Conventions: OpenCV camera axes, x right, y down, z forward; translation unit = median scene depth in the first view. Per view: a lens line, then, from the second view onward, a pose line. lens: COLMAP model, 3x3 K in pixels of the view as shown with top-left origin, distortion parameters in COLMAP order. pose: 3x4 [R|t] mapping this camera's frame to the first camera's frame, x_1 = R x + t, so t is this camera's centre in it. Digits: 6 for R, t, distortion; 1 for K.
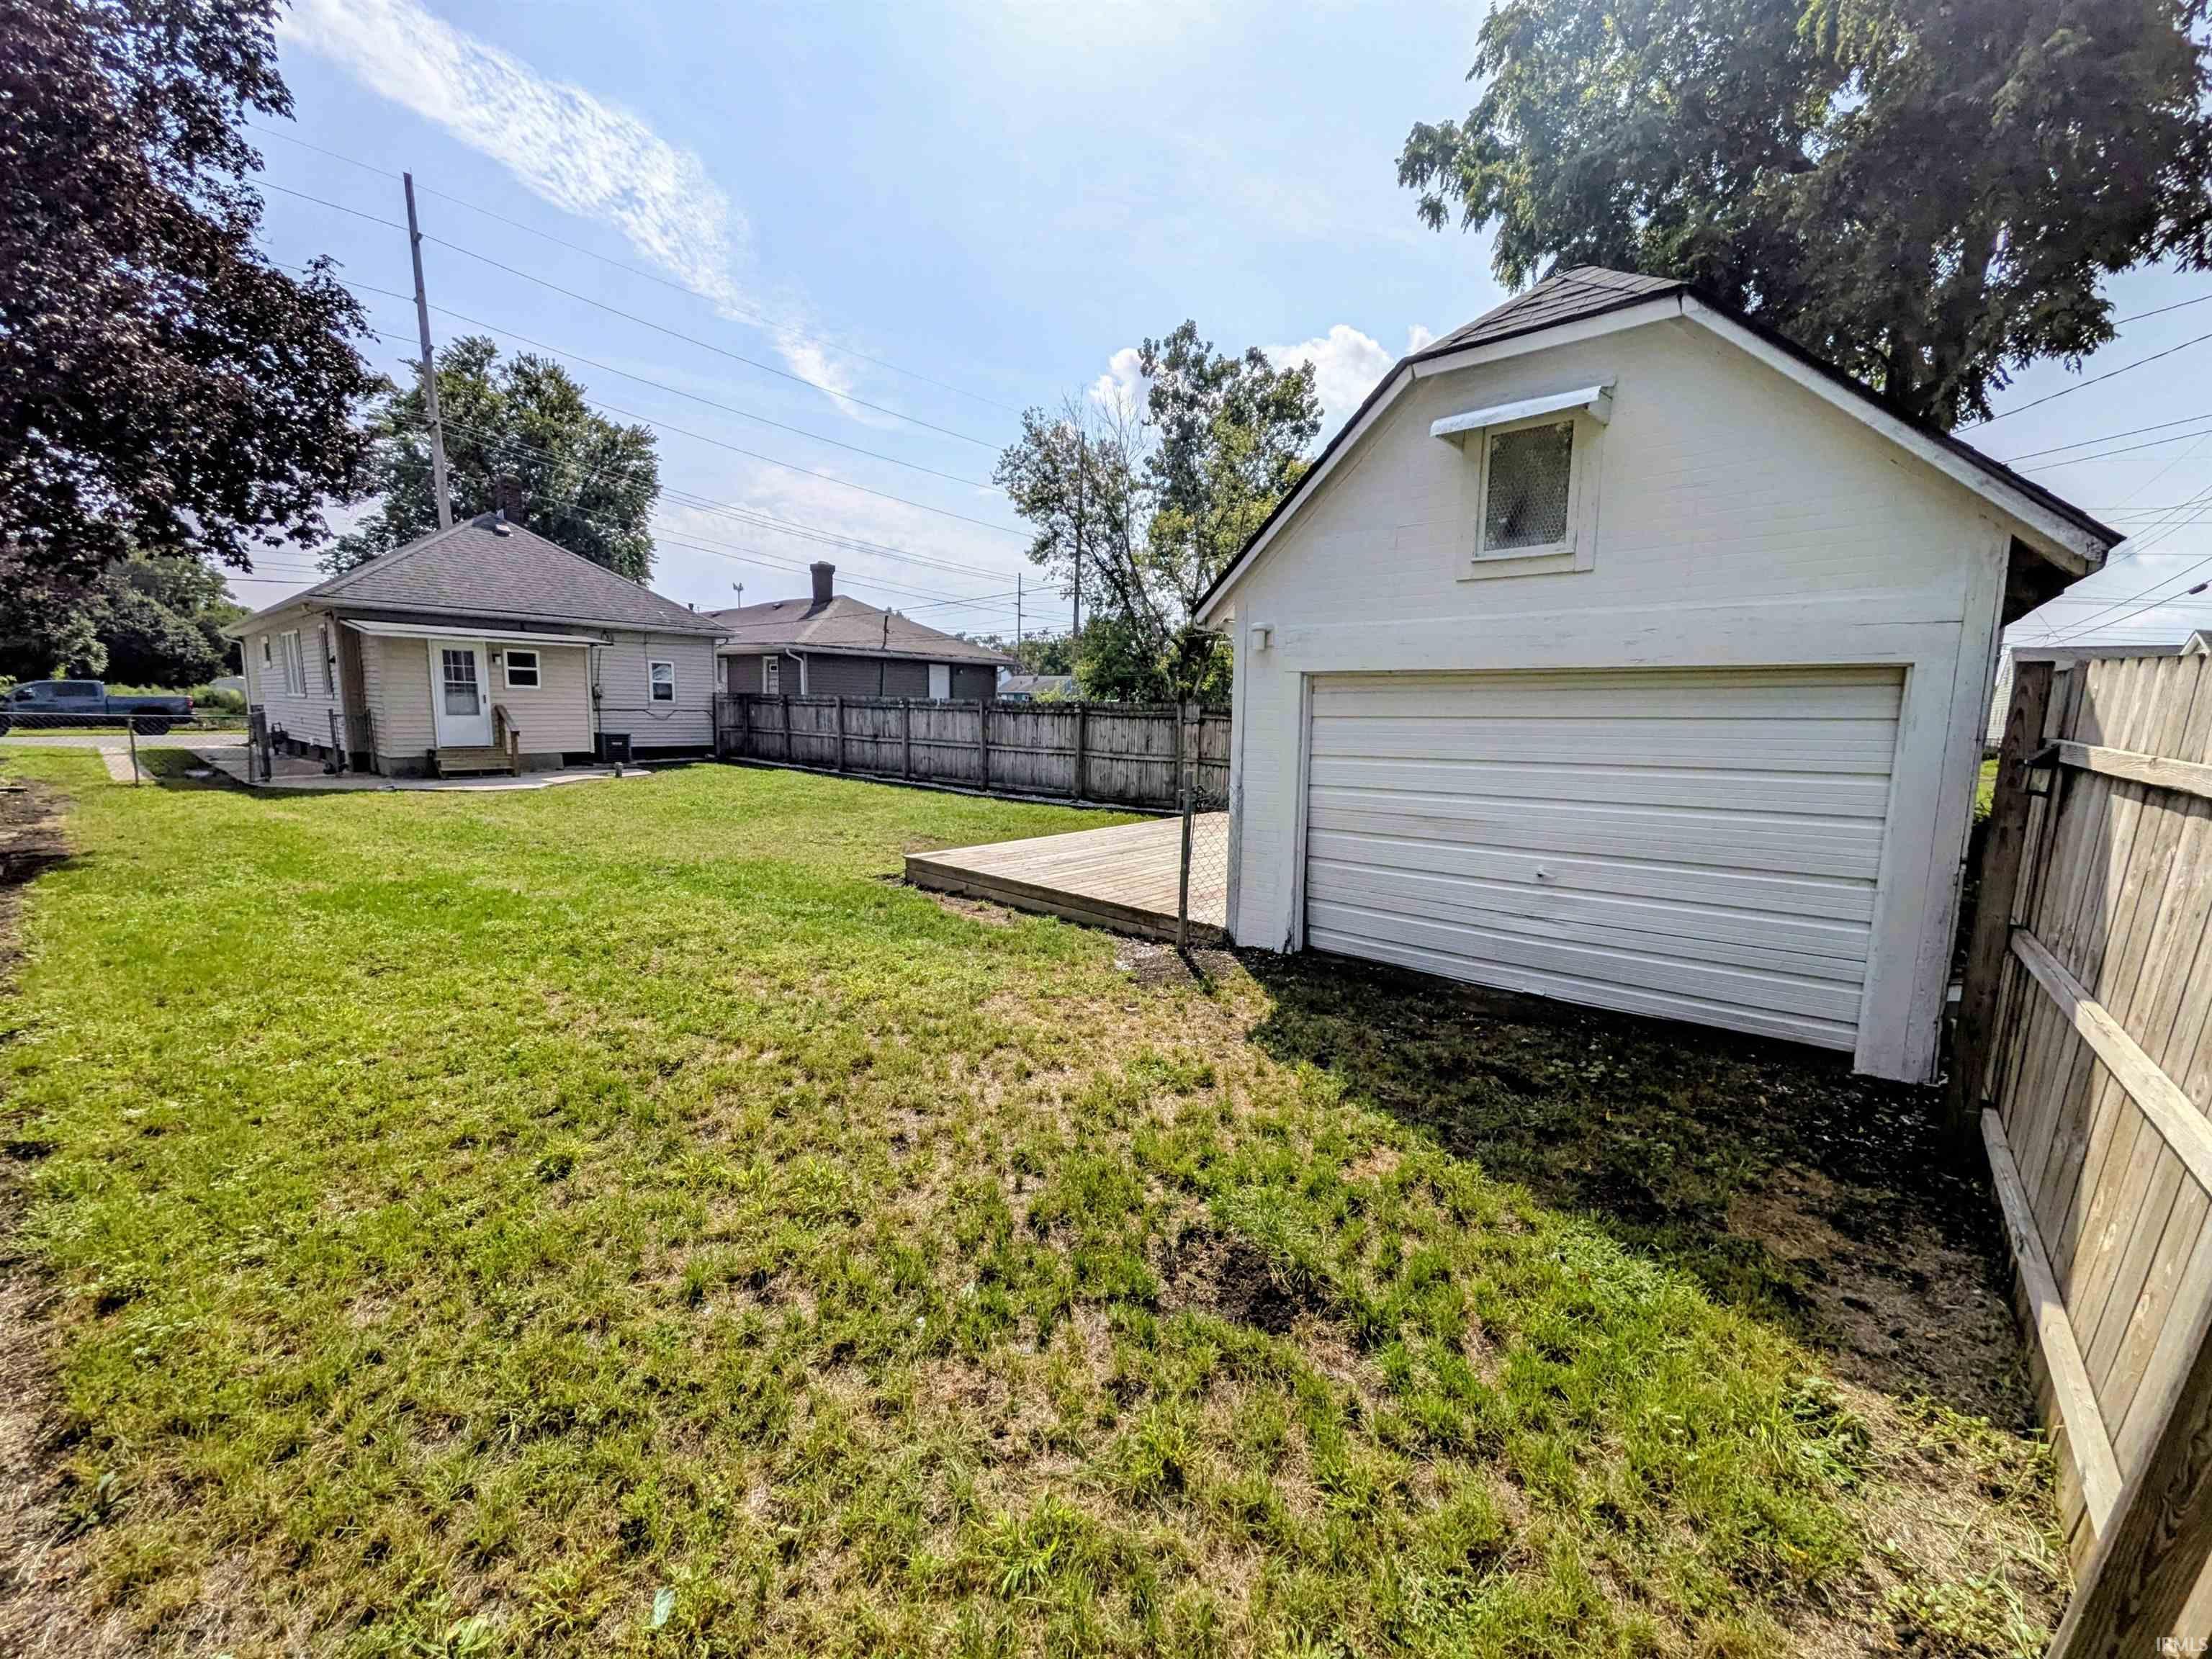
lens RADIAL K [[875.5, 0, 1126.4], [0, 875.5, 832.3], [0, 0, 1]] dist [0.003060, 0.000089]
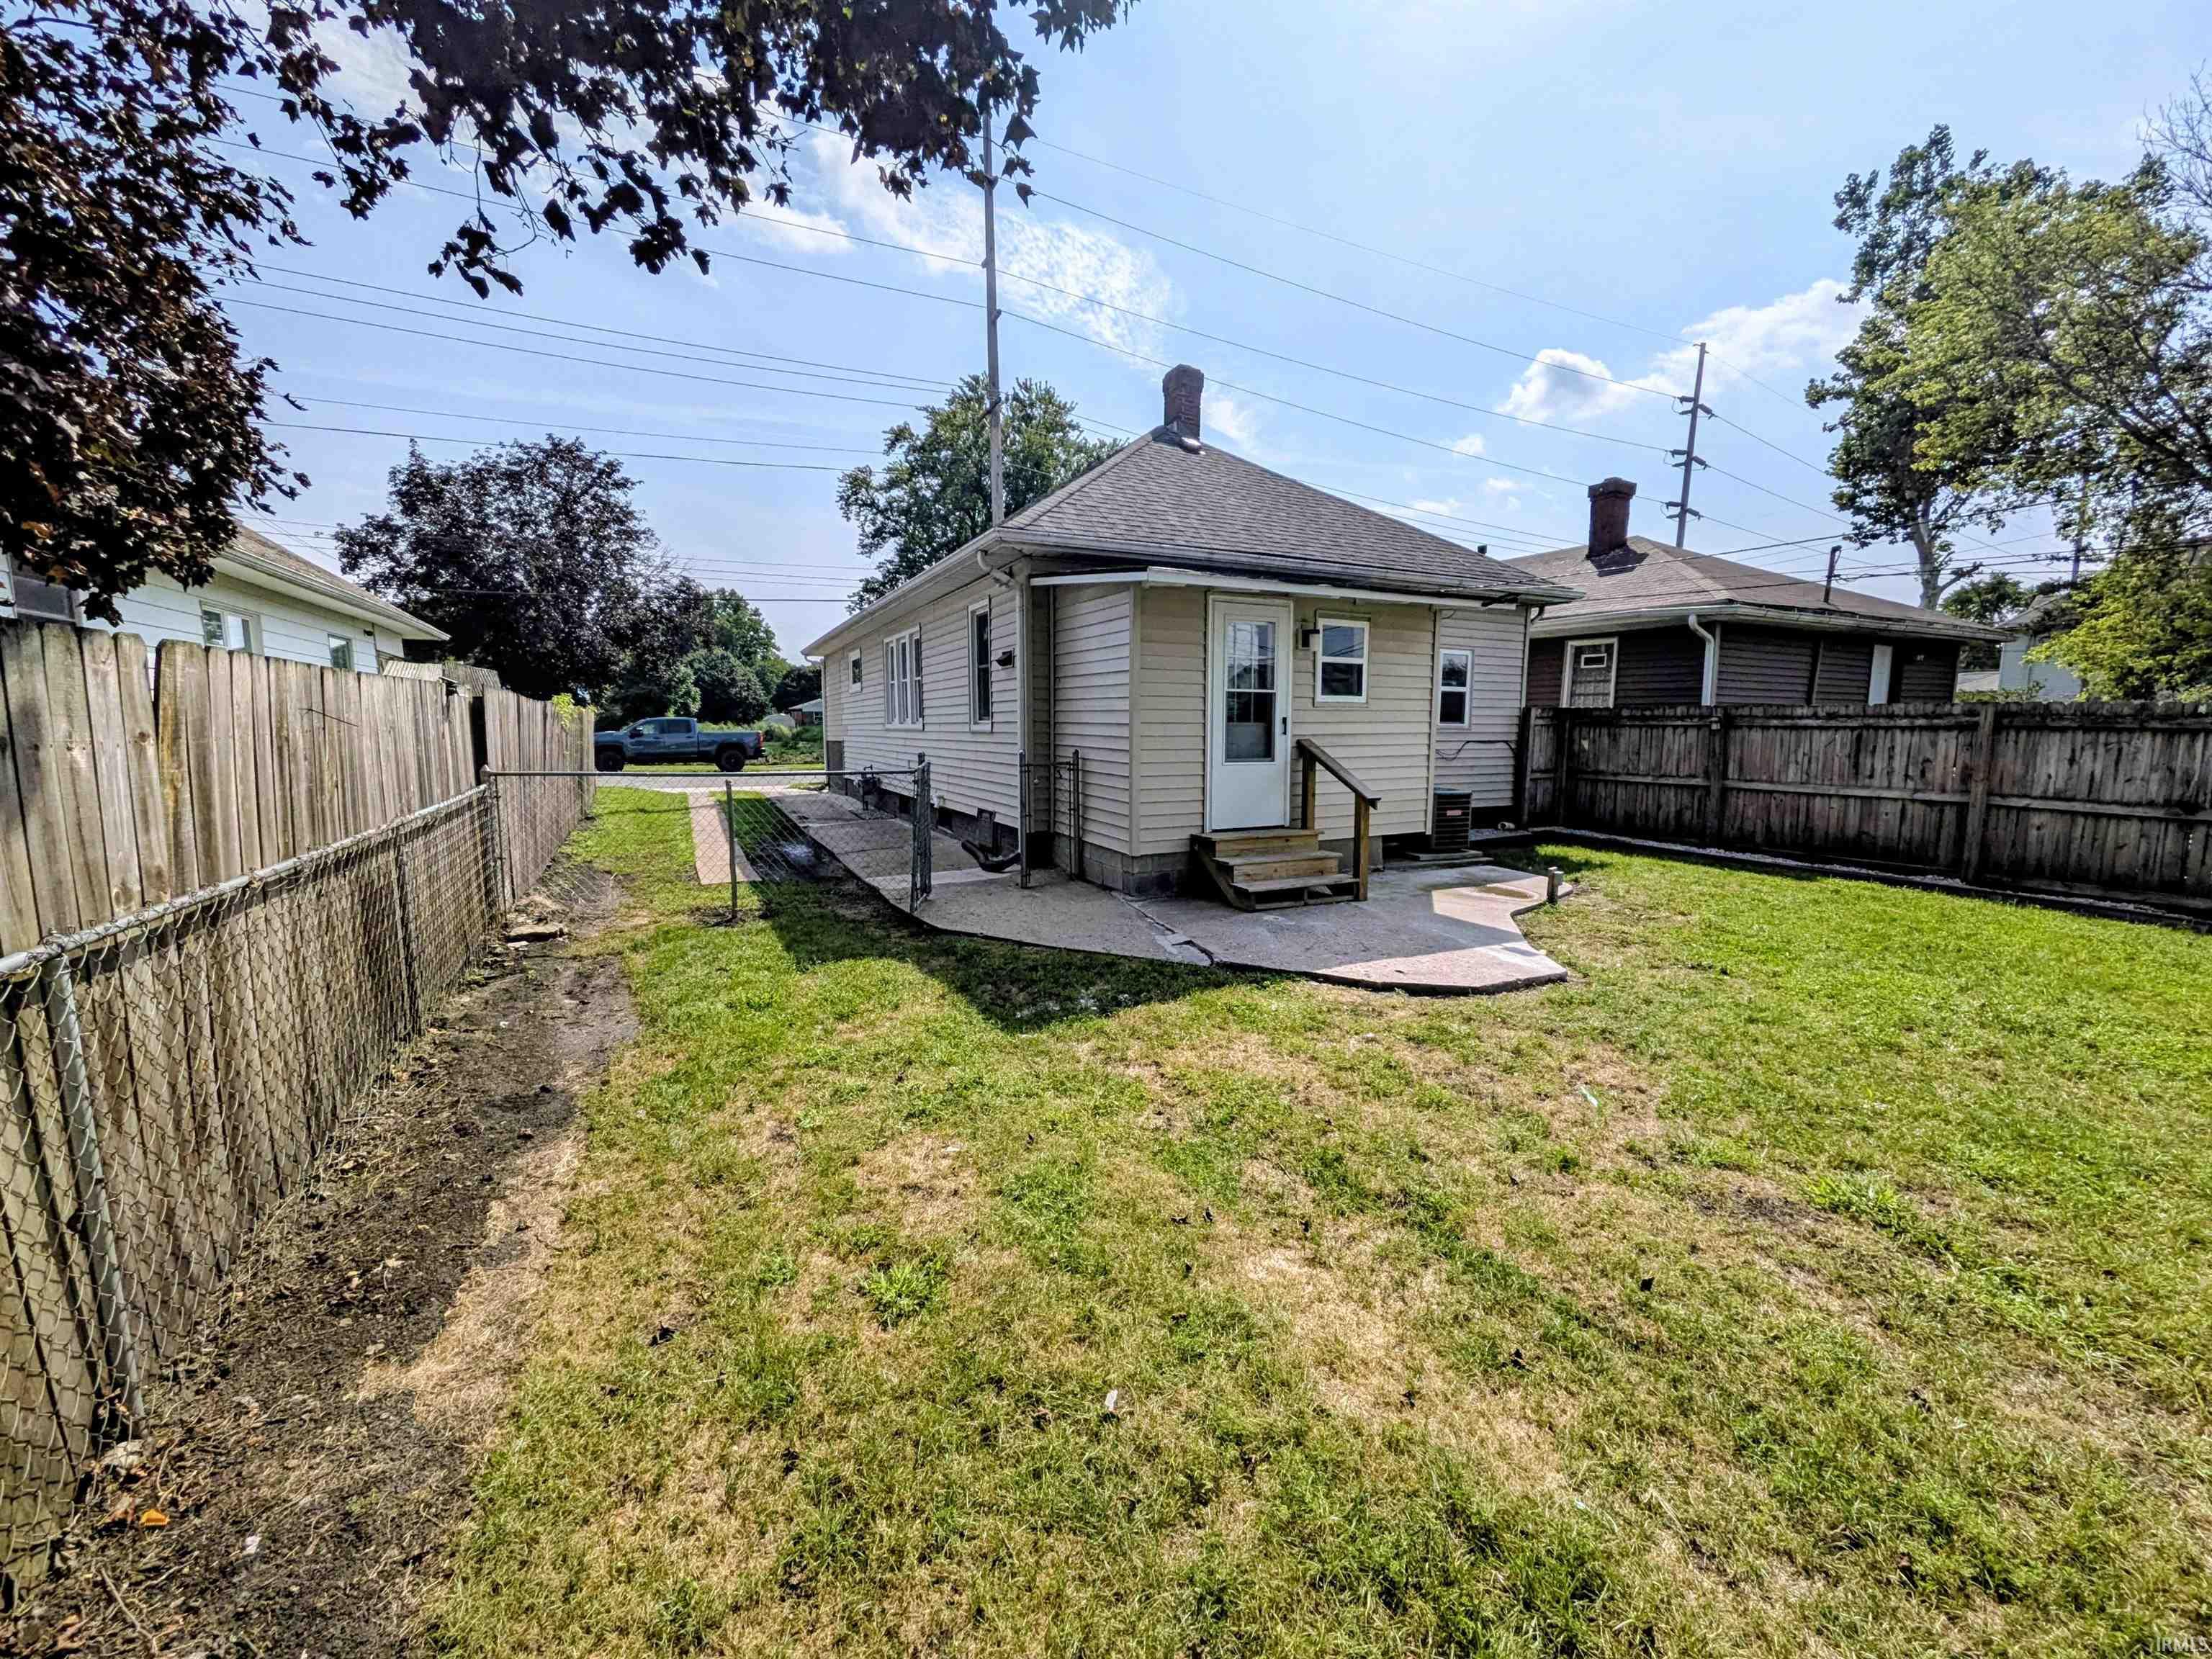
lens RADIAL K [[875.5, 0, 1117.2], [0, 875.5, 826.2], [0, 0, 1]] dist [0.003060, 0.000089]
pose [[0.917104, 0.026303, -0.397780, -0.240756], [-0.038982, 0.998956, -0.023821, -0.032244], [0.396738, 0.037352, 0.917172, 0.206959]]
